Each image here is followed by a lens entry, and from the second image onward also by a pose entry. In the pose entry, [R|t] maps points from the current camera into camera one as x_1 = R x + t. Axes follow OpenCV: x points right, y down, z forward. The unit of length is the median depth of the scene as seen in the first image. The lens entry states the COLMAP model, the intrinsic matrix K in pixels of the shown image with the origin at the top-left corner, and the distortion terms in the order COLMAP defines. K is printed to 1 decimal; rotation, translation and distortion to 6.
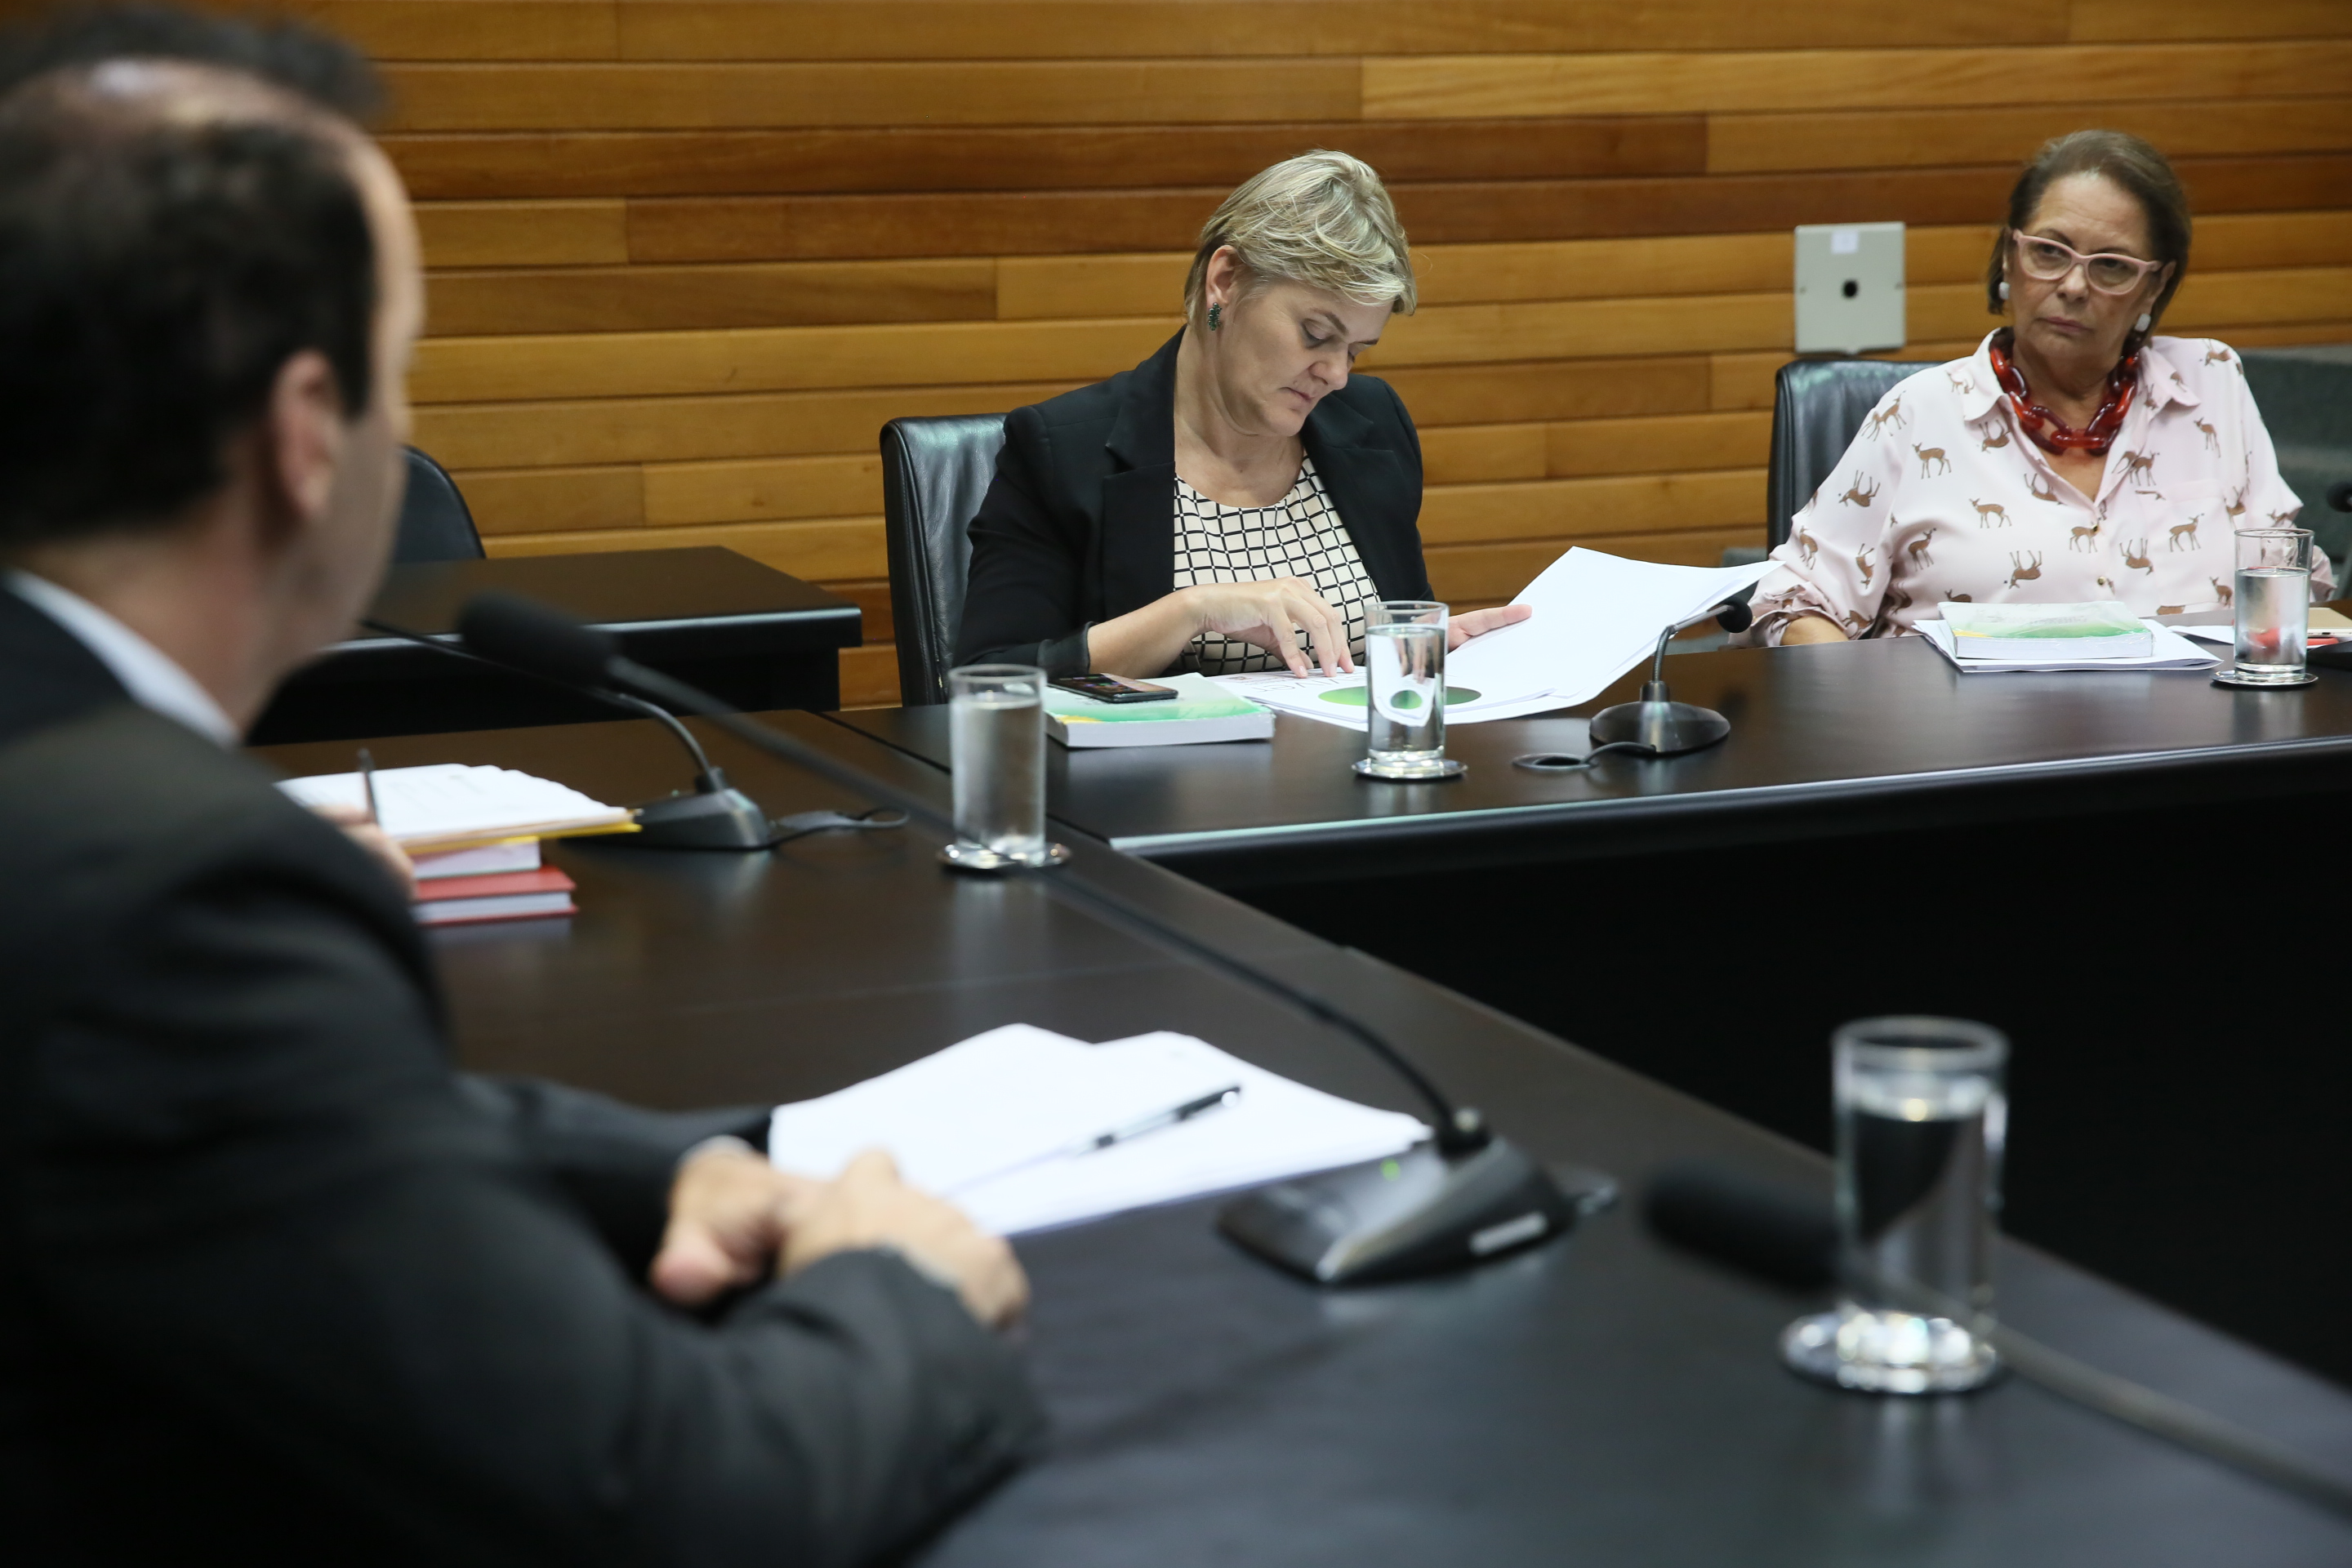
lens RADIAL K [[4184.1, 0, 1177.4], [0, 4184.1, 795.6], [0, 0, 1]] dist [0.160576, 0.000000]
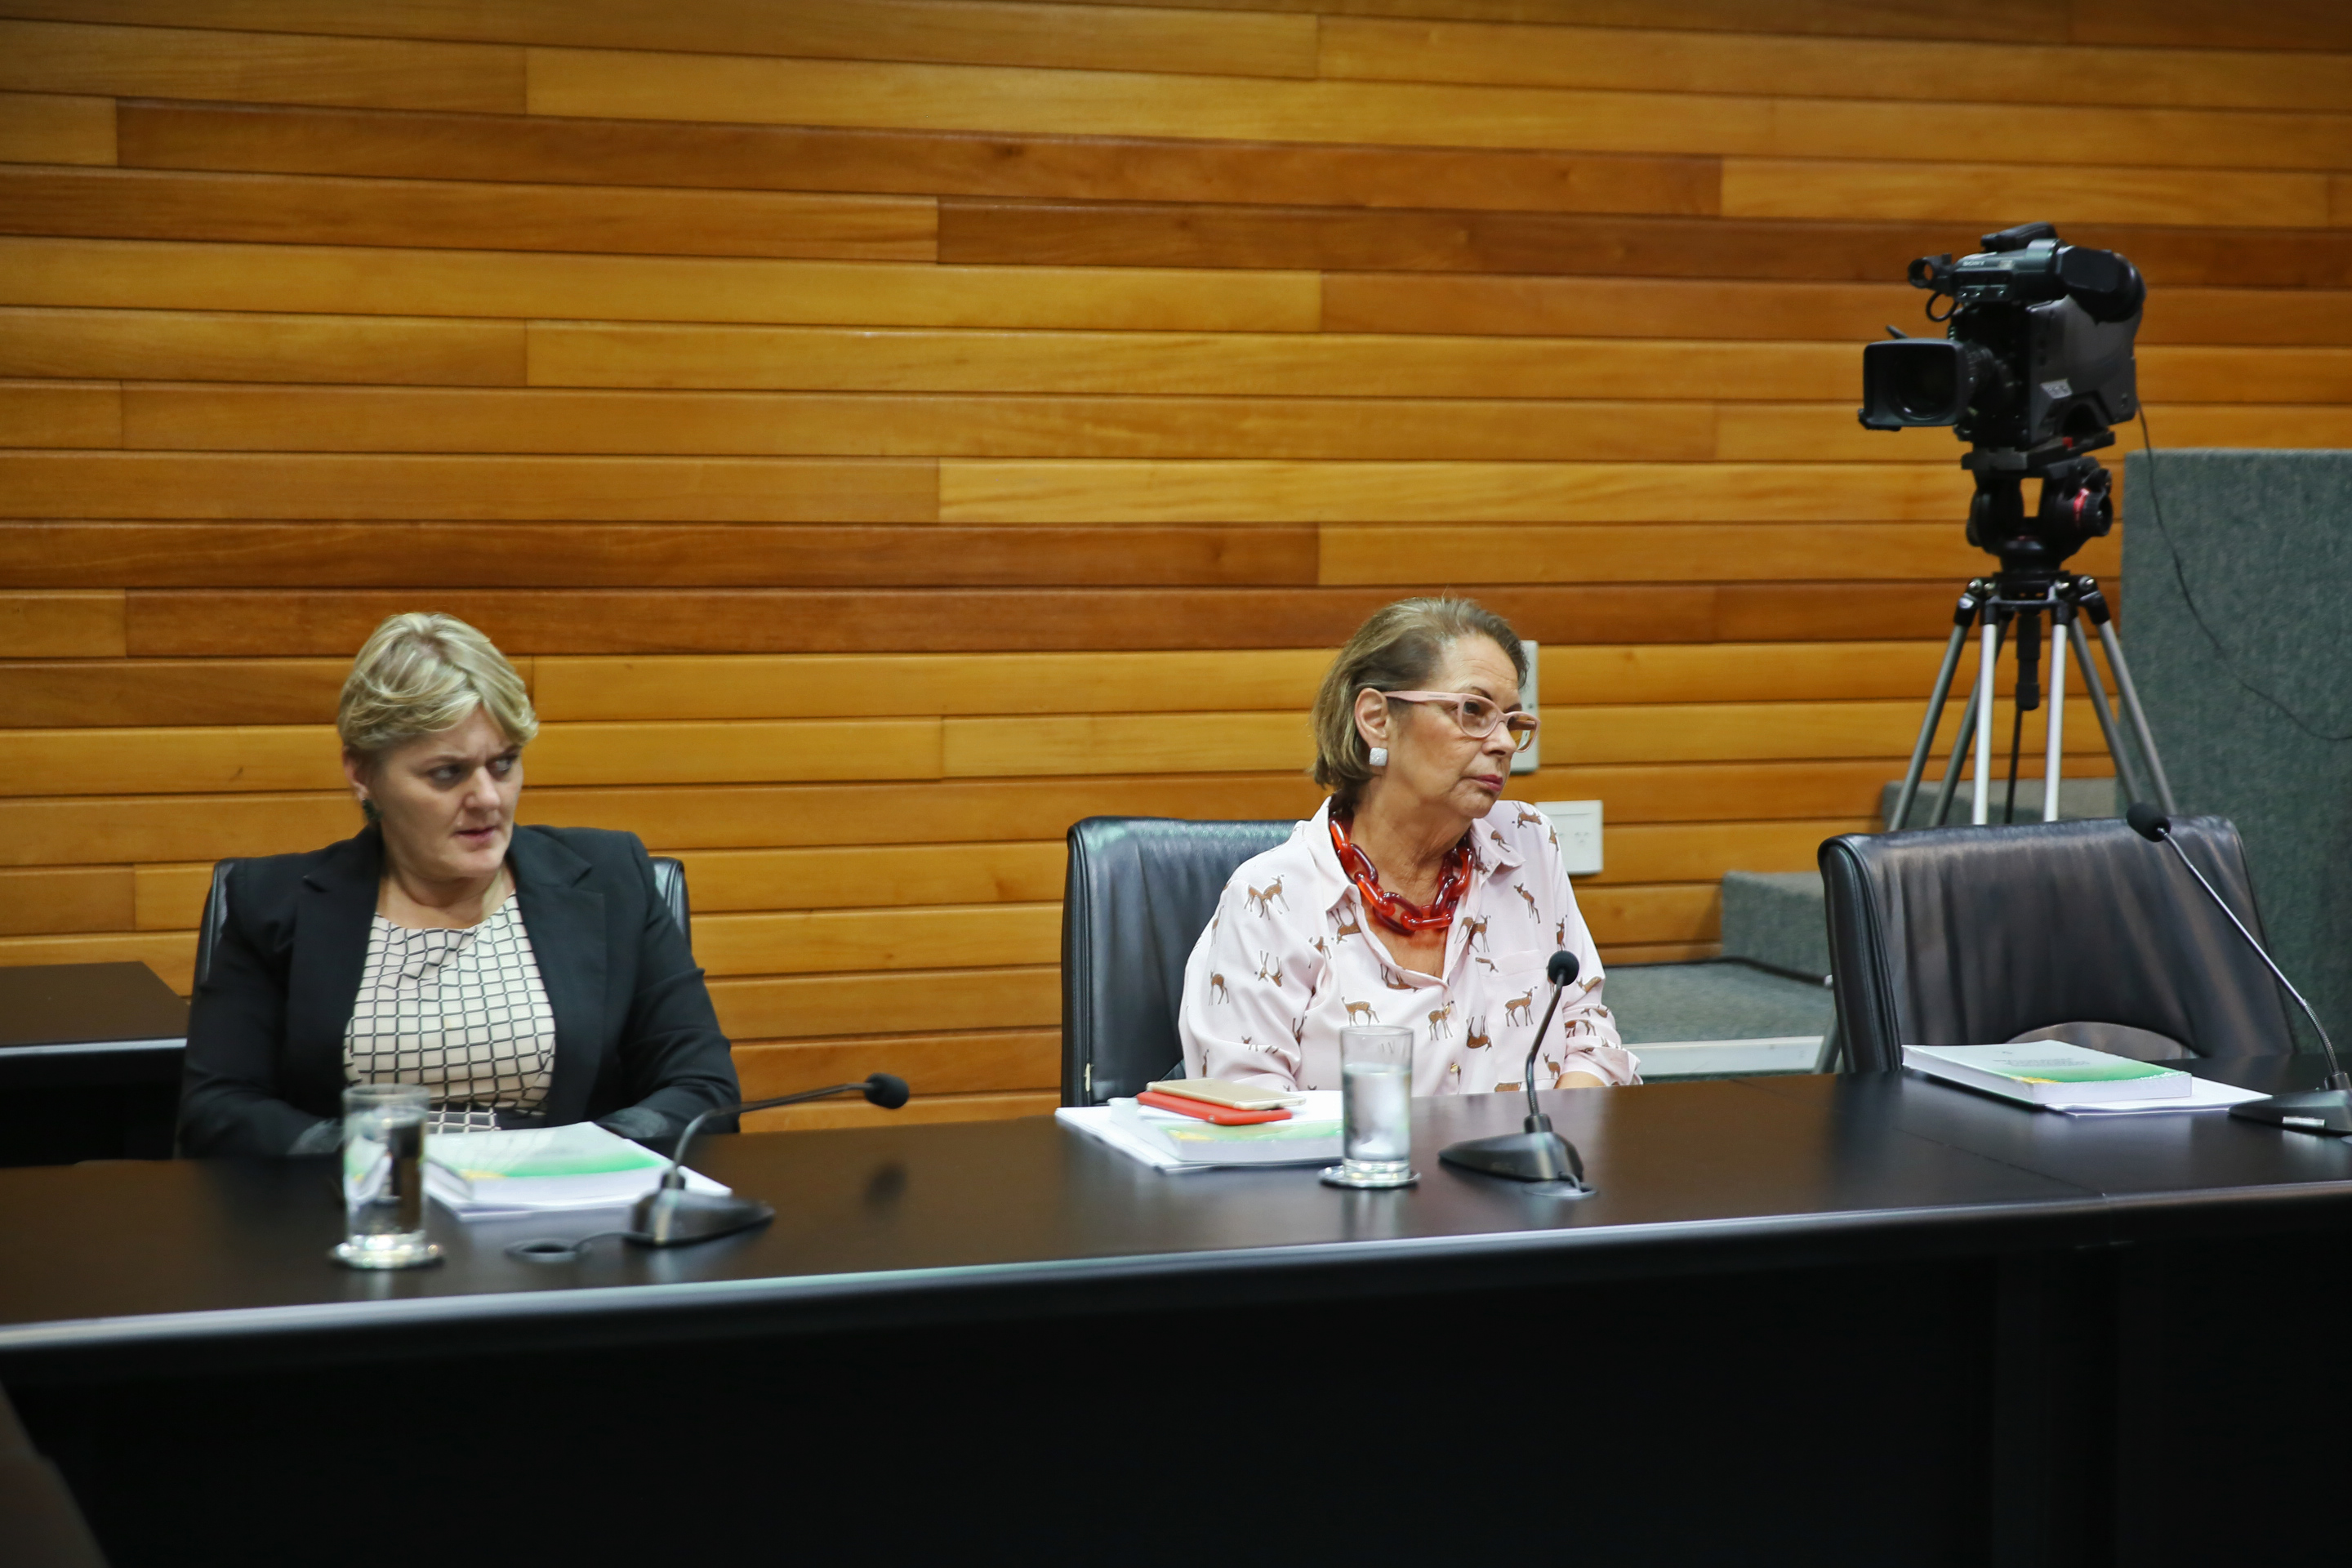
lens RADIAL K [[4581.4, 0, 1175.4], [0, 4581.4, 776.5], [0, 0, 1]] dist [0.147711, 0.000000]
pose [[0.999257, 0.026121, -0.028352, 0.134704], [-0.028474, 0.995884, -0.086049, -0.015225], [0.025988, 0.086792, 0.995887, -0.037665]]
